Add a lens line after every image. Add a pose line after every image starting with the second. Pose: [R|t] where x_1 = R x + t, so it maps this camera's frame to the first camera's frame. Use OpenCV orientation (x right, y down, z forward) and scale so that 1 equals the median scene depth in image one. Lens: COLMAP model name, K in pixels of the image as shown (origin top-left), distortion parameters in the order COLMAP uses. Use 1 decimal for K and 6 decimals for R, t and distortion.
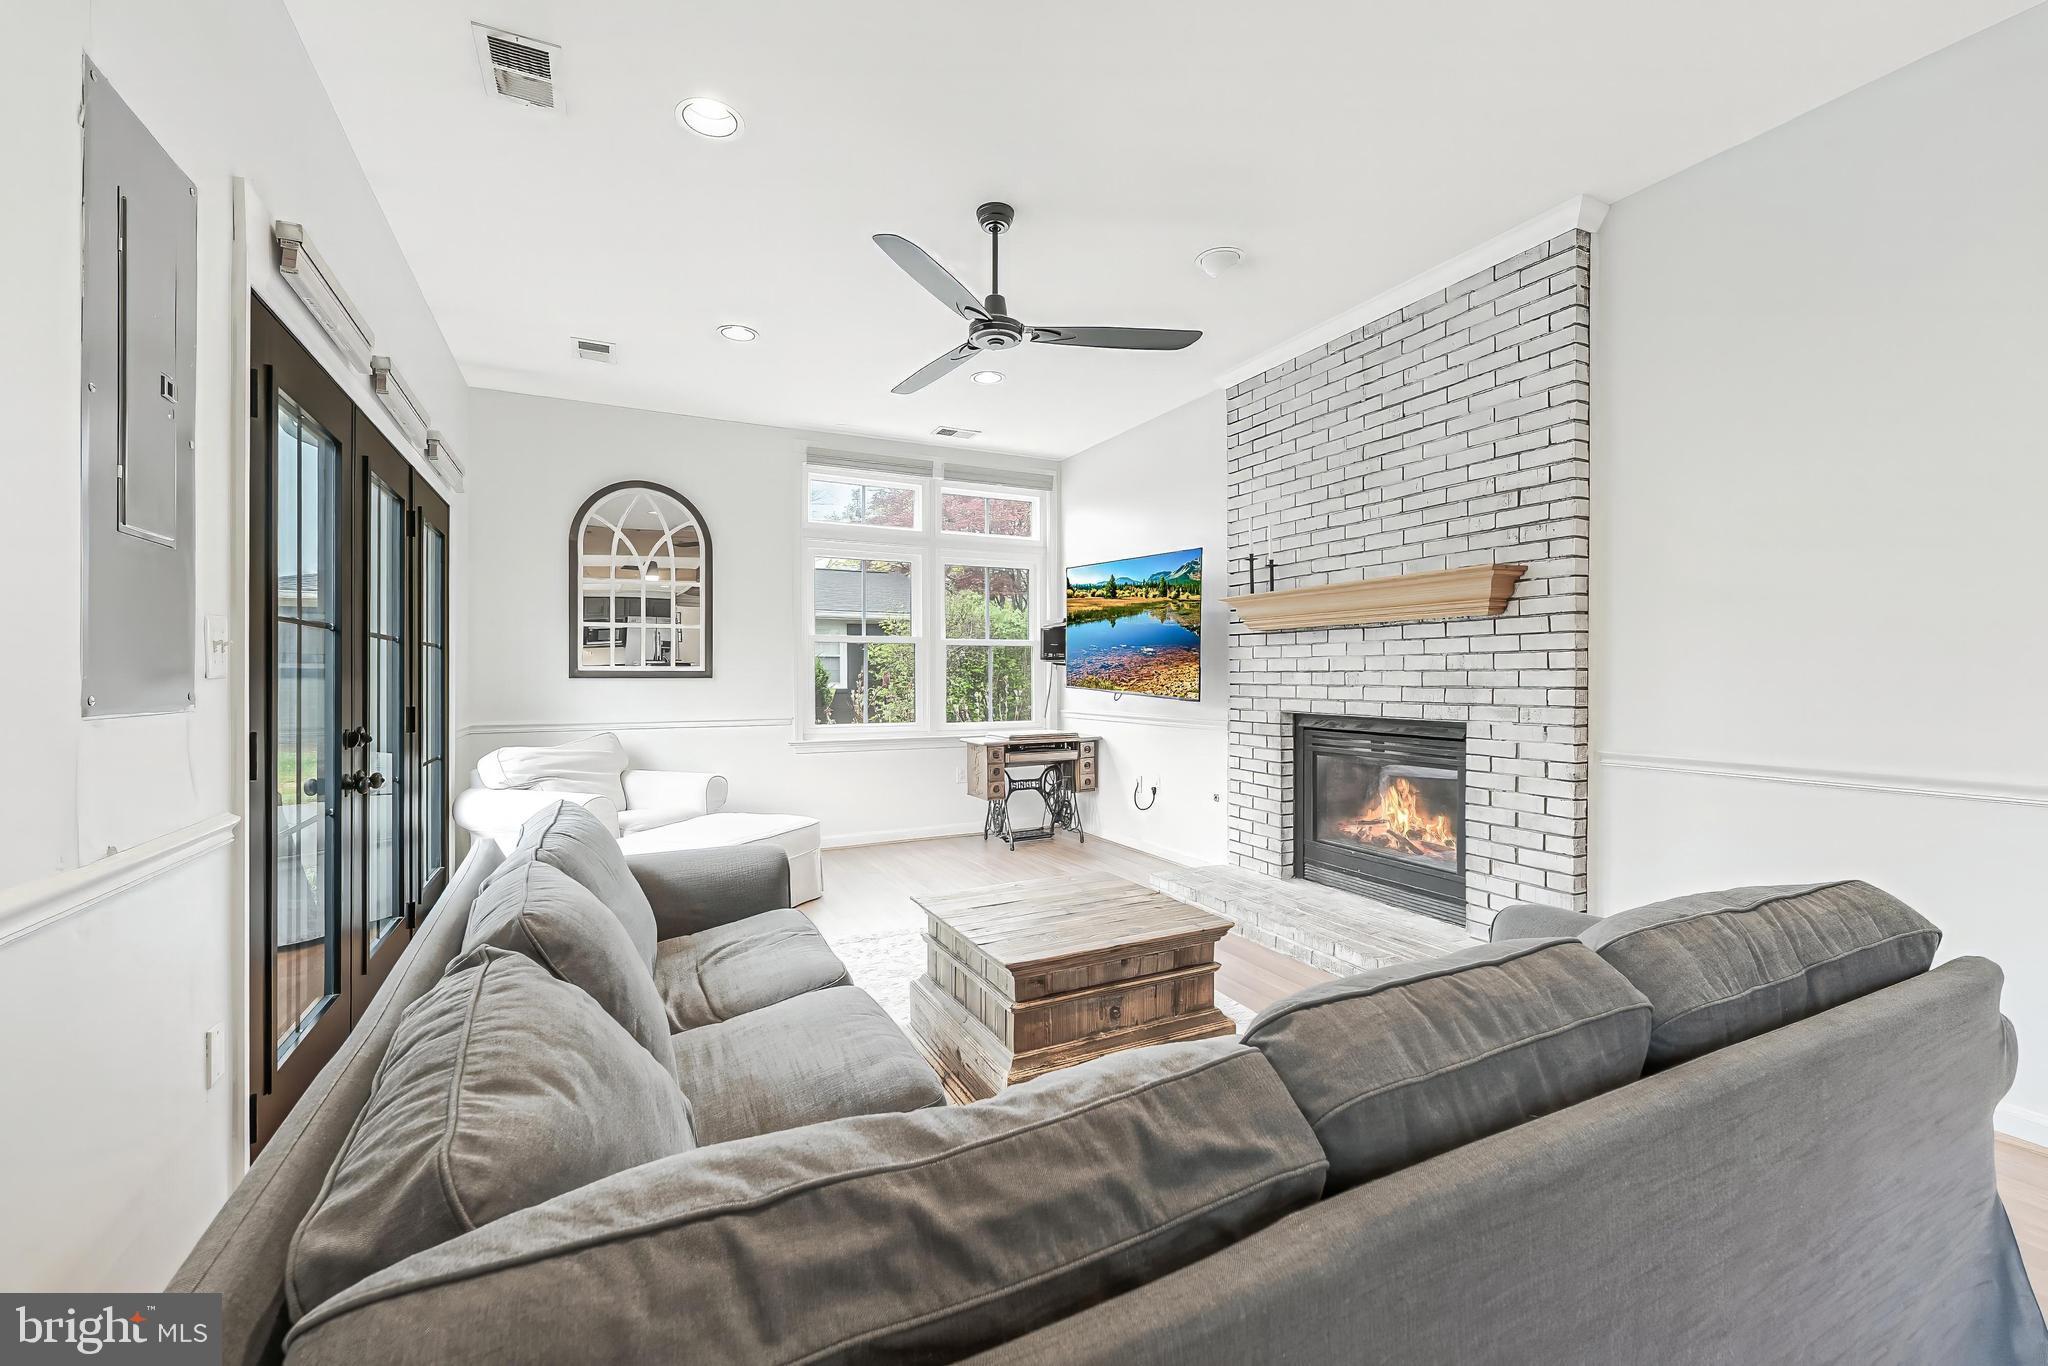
lens RADIAL K [[840.3, 0, 1024.0], [0, 840.3, 683.0], [0, 0, 1]] dist [-0.008906, -0.000058]
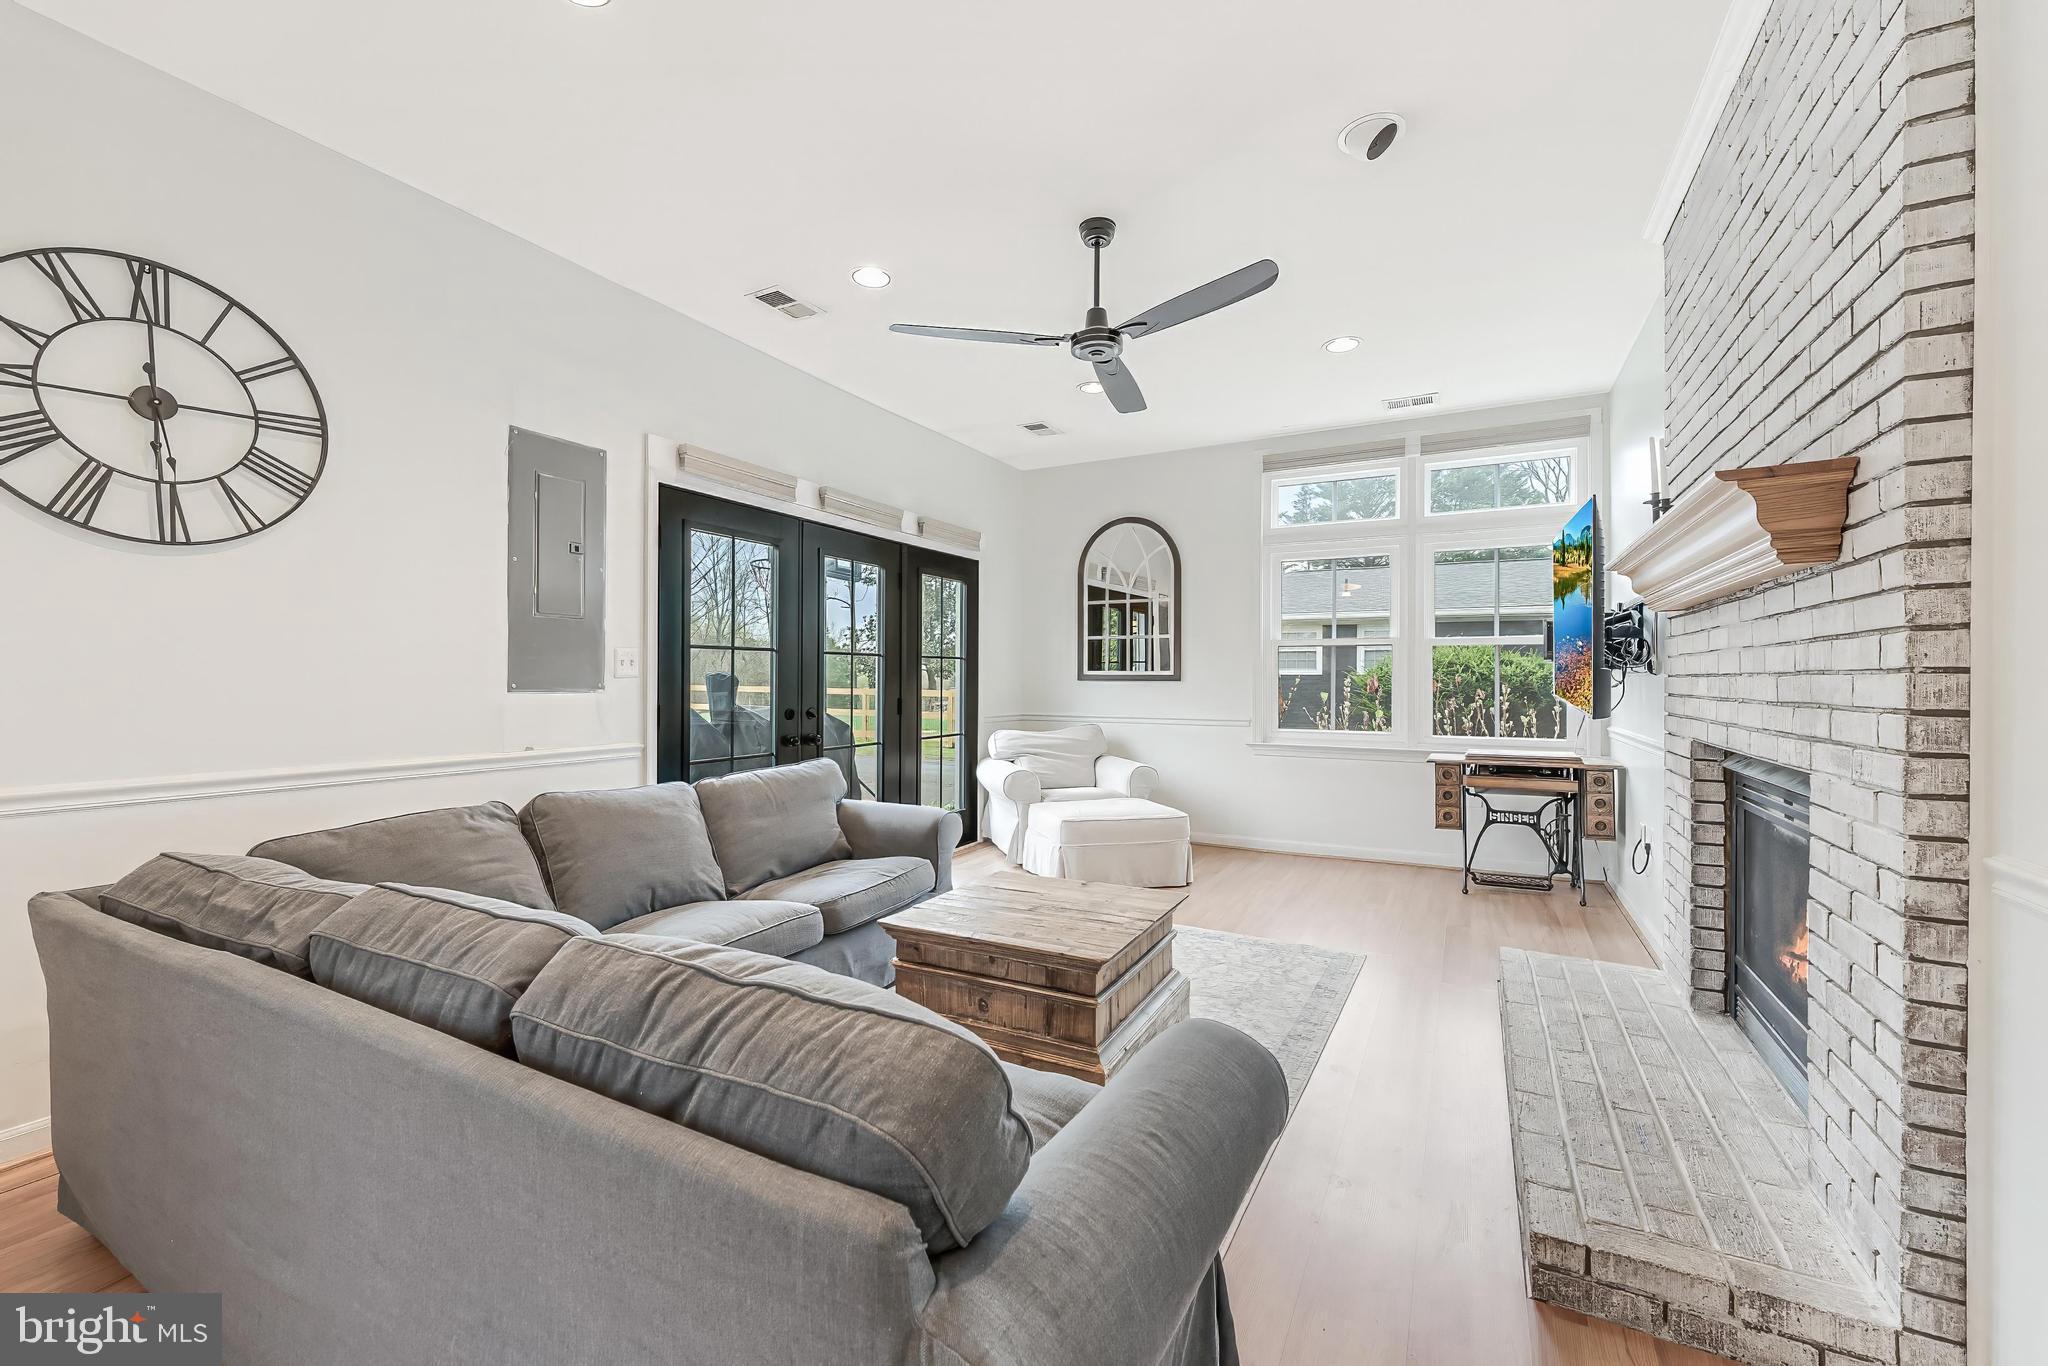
lens RADIAL K [[826.8, 0, 1029.8], [0, 826.8, 674.5], [0, 0, 1]] dist [-0.000198, 0.000023]
pose [[0.579957, -0.000564, -0.814647, 0.506923], [-0.011463, 0.999895, -0.008853, -0.002898], [0.814567, 0.014472, 0.579889, 0.236209]]
